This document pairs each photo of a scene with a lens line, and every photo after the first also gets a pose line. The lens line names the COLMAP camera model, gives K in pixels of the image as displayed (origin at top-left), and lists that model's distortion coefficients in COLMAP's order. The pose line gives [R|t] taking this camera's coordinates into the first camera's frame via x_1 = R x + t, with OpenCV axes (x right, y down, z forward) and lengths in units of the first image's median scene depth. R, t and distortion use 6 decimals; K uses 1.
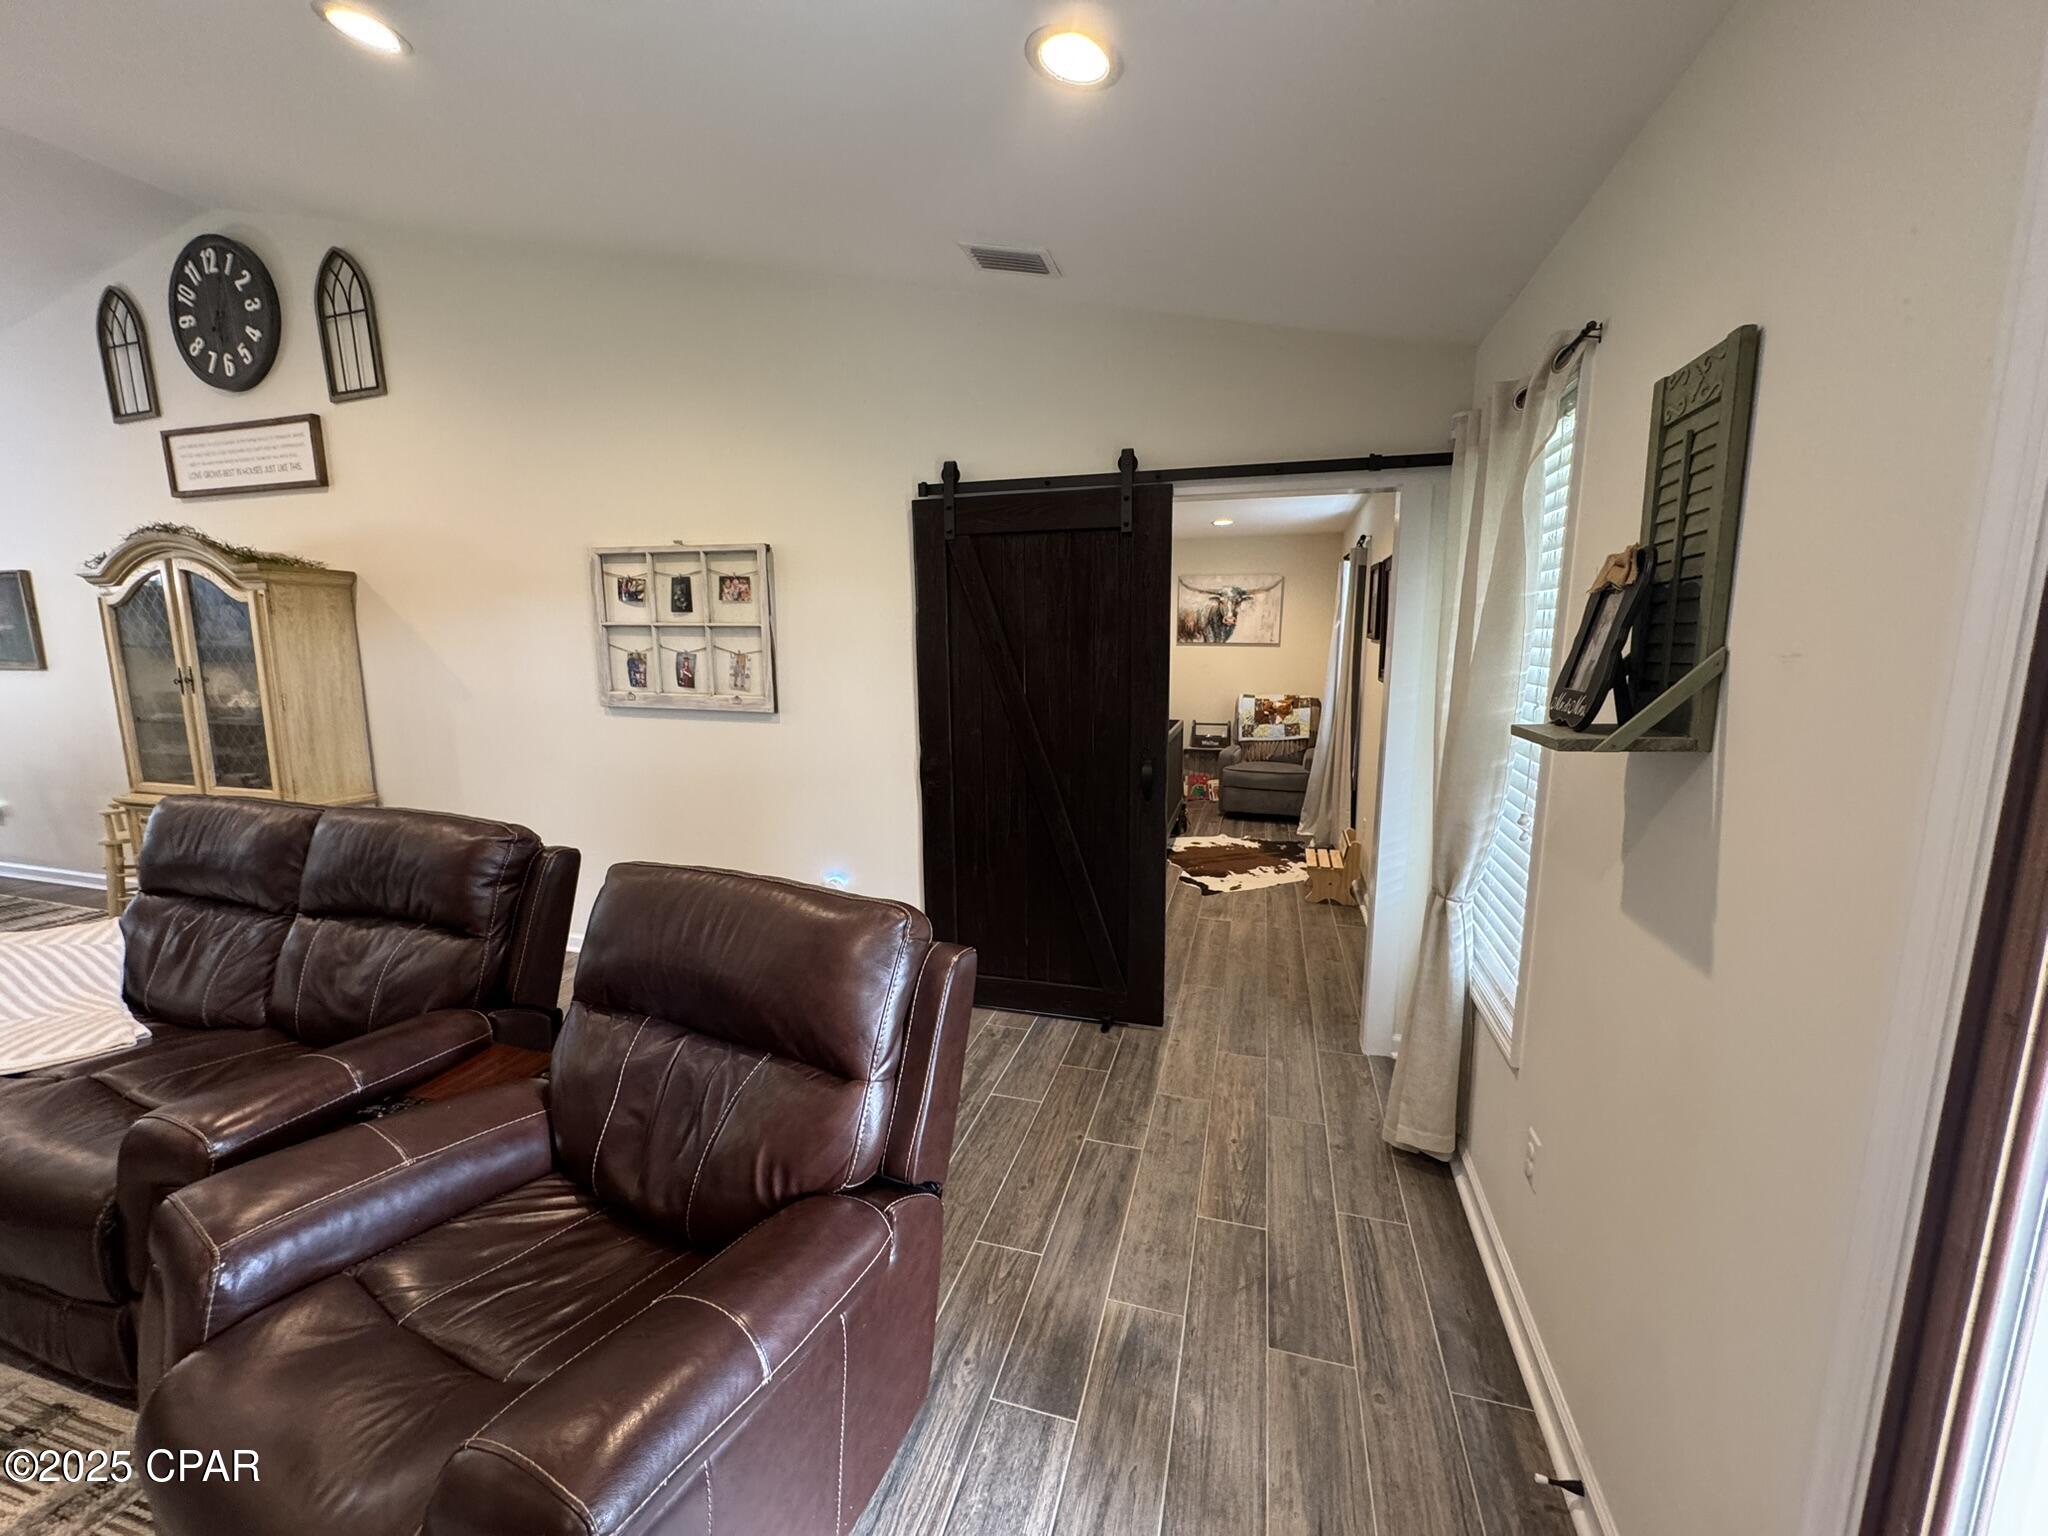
lens RADIAL K [[816.1, 0, 1023.0], [0, 816.1, 767.3], [0, 0, 1]] dist [-0.003125, 0.000618]
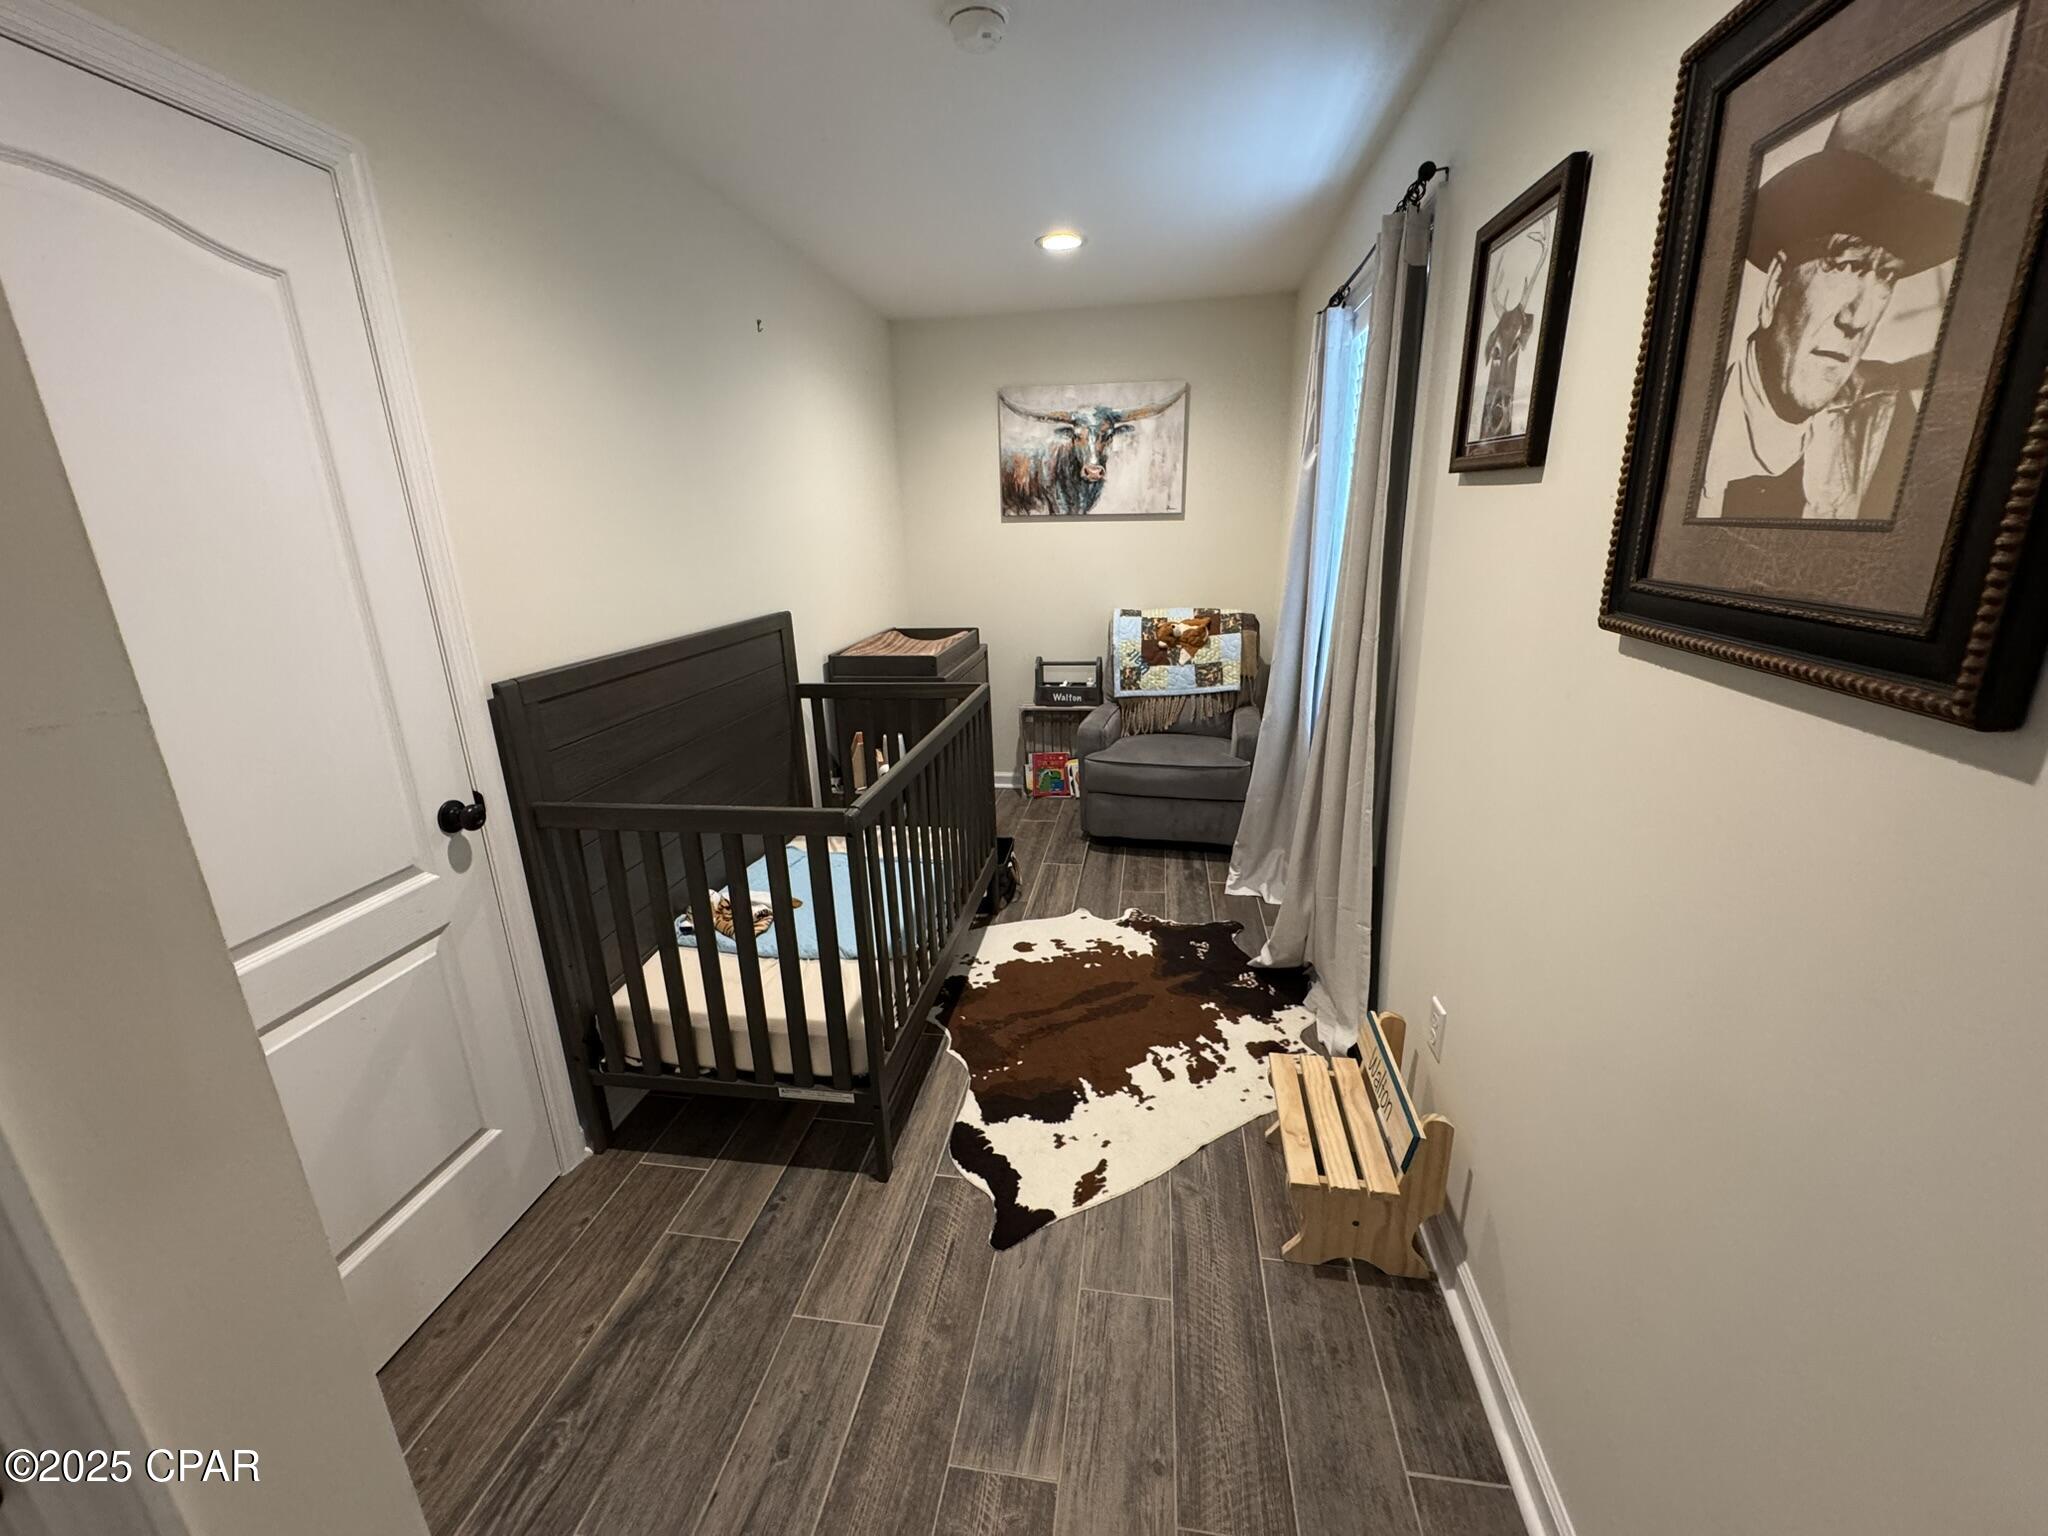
lens RADIAL K [[834.9, 0, 1018.0], [0, 834.9, 768.1], [0, 0, 1]] dist [0.010611, 0.000039]
pose [[0.992156, -0.061413, 0.108878, 0.137523], [0.046777, 0.990116, 0.132220, -0.063362], [-0.115922, -0.126090, 0.985223, 0.453260]]
